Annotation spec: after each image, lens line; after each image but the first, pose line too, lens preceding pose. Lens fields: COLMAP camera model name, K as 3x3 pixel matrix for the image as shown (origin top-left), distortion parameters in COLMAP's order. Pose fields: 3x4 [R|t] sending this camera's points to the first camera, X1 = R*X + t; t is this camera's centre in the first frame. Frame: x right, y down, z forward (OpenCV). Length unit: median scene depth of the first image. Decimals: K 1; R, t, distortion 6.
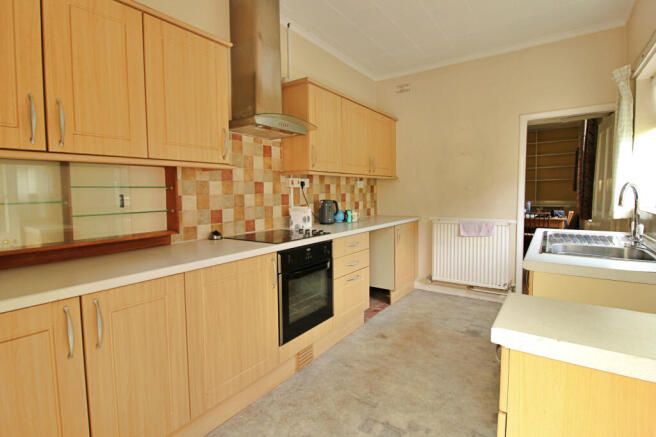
lens RADIAL K [[317.1, 0, 328.2], [0, 317.1, 204.7], [0, 0, 1]] dist [0.002278, 0.000247]
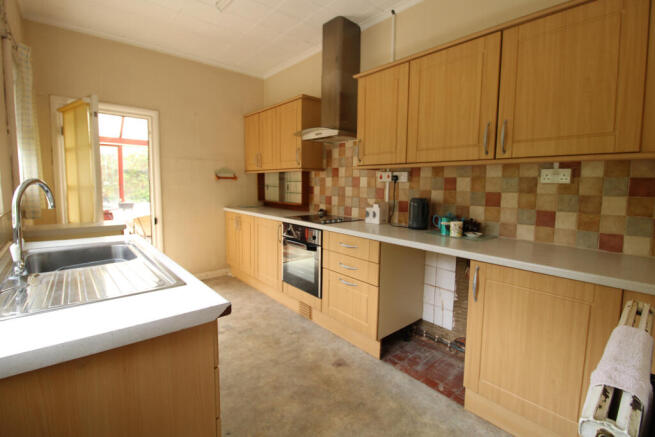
lens RADIAL K [[303.3, 0, 327.4], [0, 303.3, 209.3], [0, 0, 1]] dist [-0.000751, 0.000027]
pose [[-0.235624, 0.072740, -0.969118, 0.948327], [-0.070080, 0.993327, 0.091595, -0.048194], [0.969314, 0.089498, -0.228954, 1.170343]]
